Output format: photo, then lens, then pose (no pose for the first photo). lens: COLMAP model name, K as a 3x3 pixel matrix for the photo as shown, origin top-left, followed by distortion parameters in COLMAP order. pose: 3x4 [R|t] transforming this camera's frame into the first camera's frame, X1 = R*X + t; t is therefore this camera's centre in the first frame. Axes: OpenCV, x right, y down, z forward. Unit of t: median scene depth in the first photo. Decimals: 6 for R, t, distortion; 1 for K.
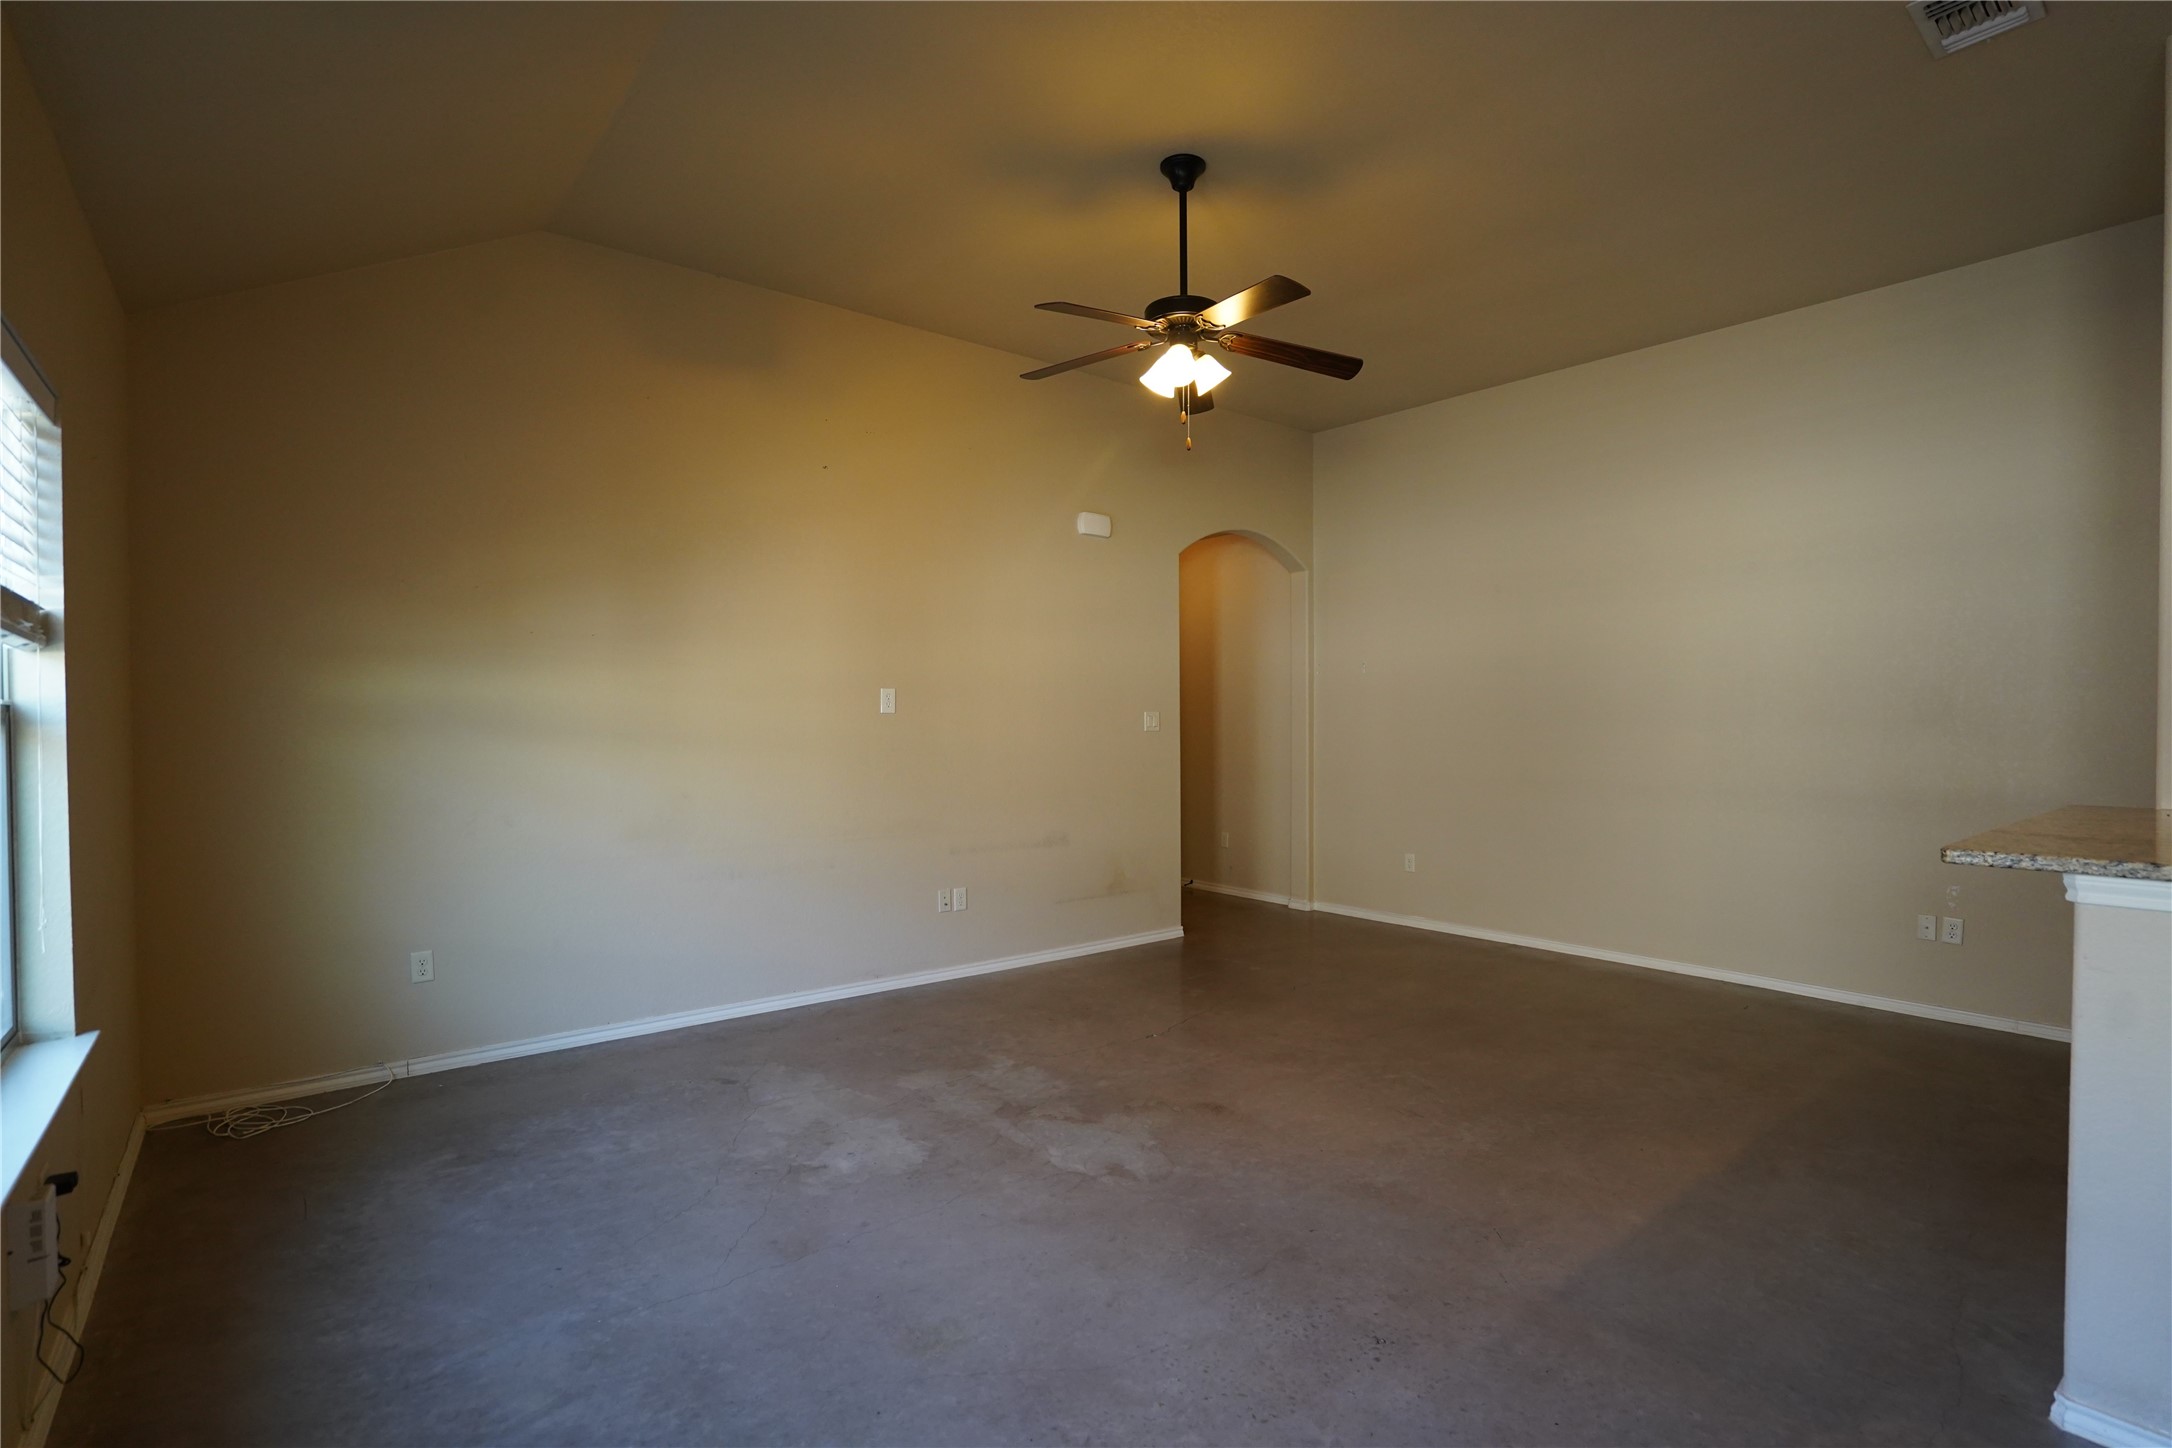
lens RADIAL K [[1024.6, 0, 1095.4], [0, 1024.6, 727.3], [0, 0, 1]] dist [-0.066688, 0.026618]
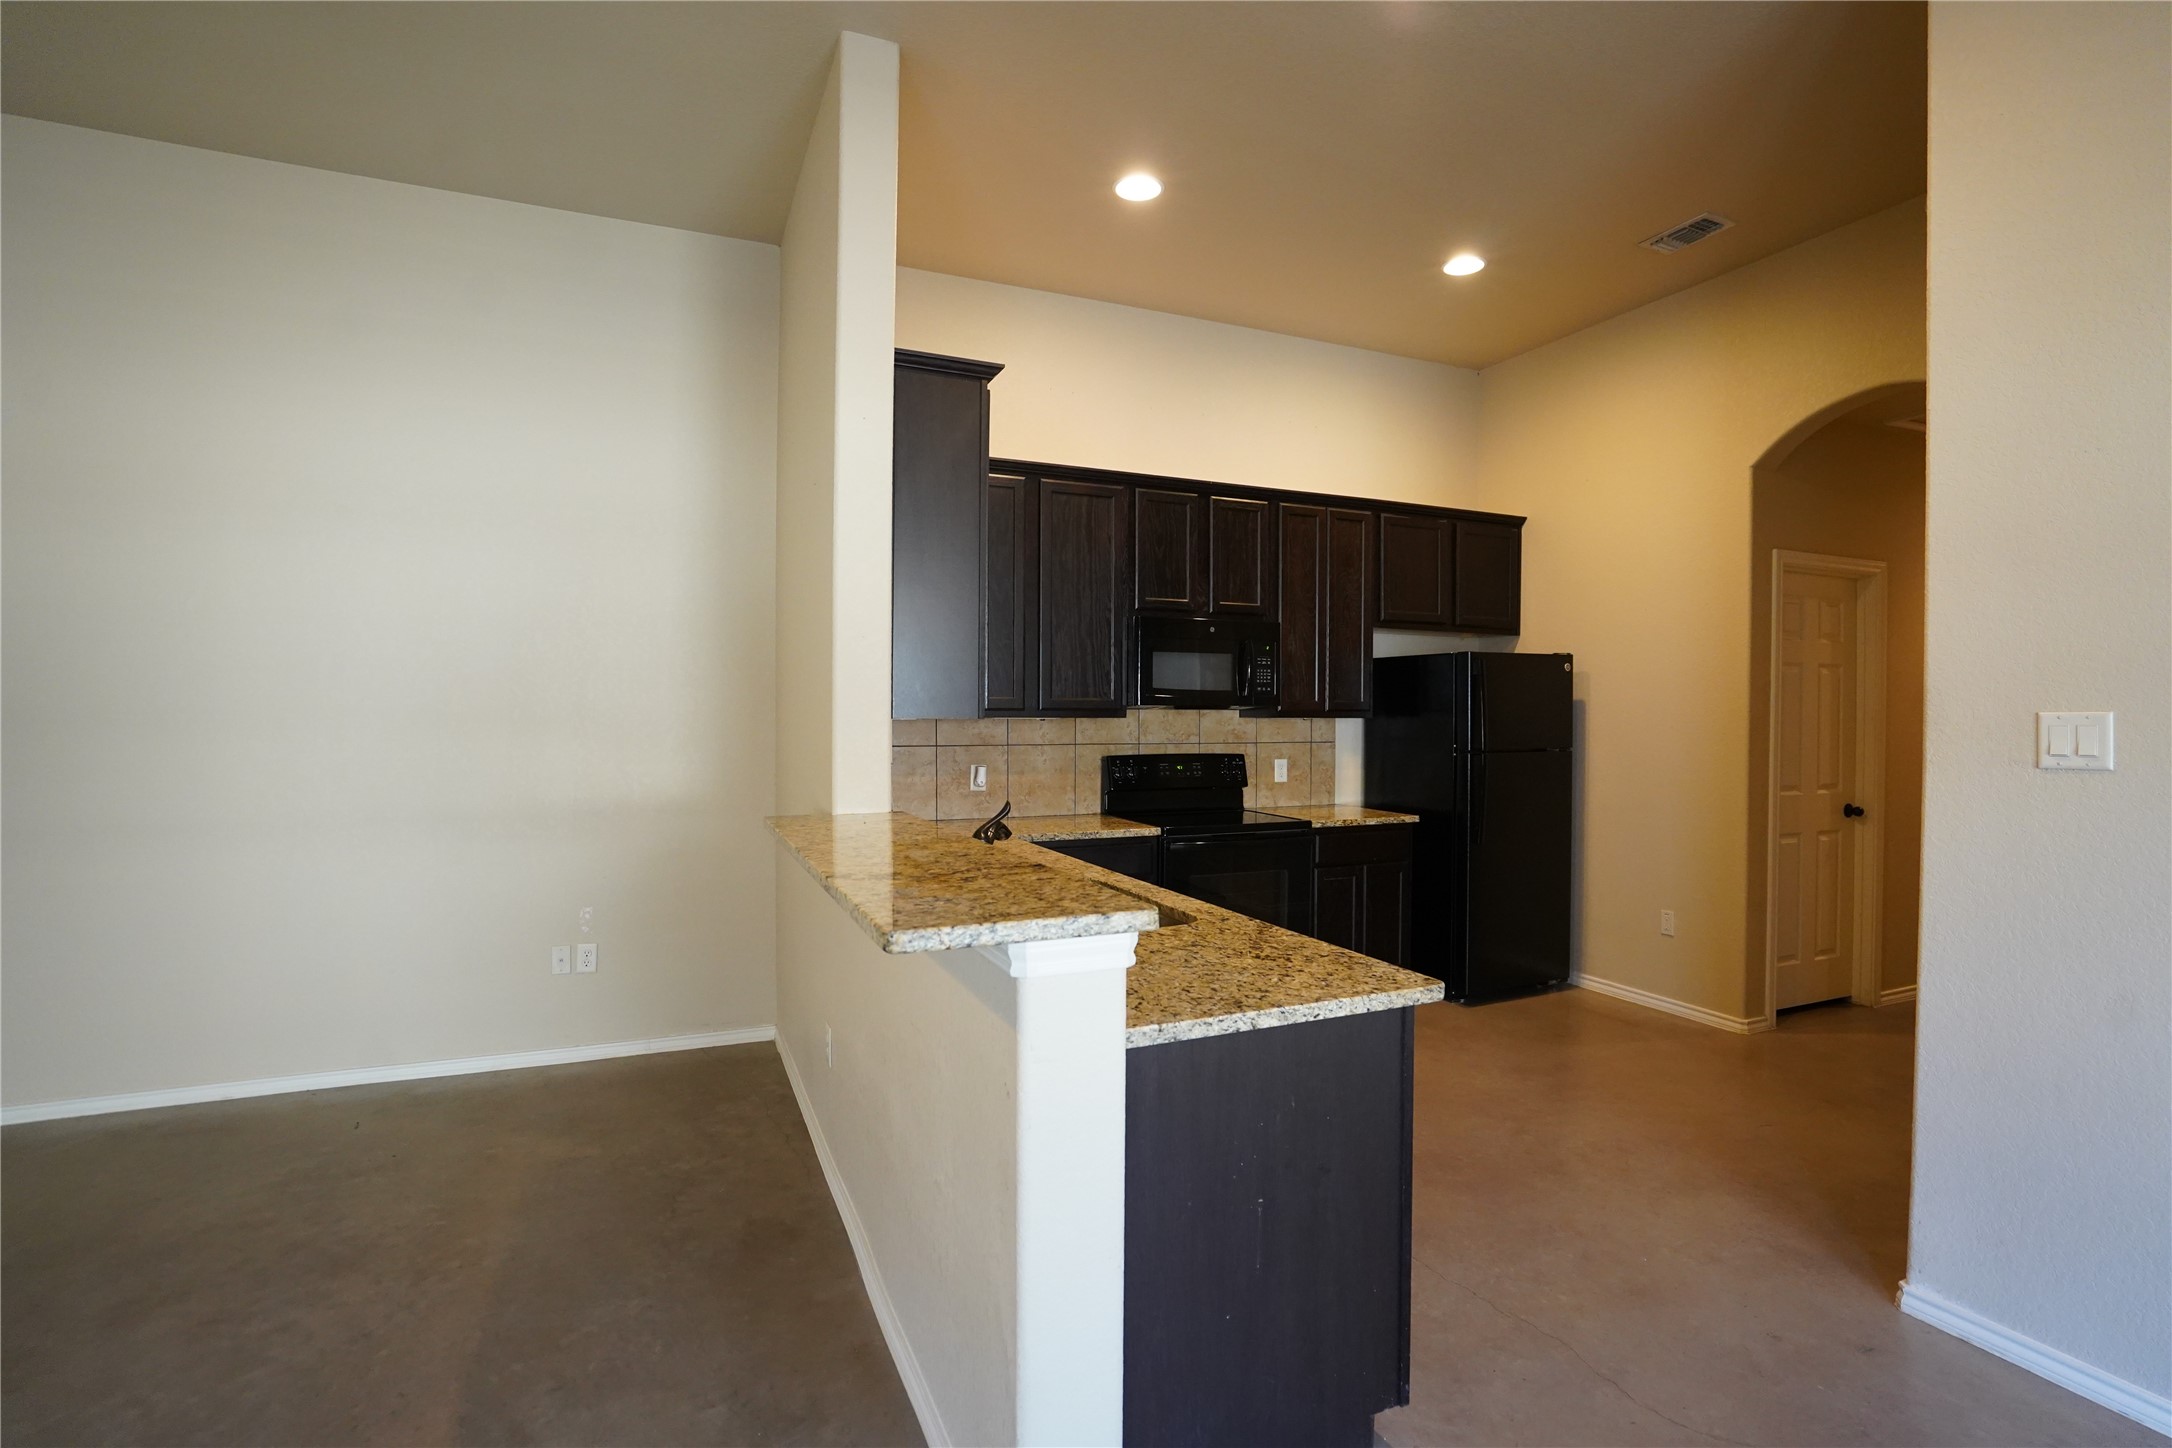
lens RADIAL K [[1024.6, 0, 1095.4], [0, 1024.6, 727.3], [0, 0, 1]] dist [-0.066688, 0.026618]
pose [[0.267656, -0.010231, 0.963460, 0.137371], [0.007560, 0.999935, 0.008518, -0.007103], [-0.963485, 0.005004, 0.267716, 0.362067]]
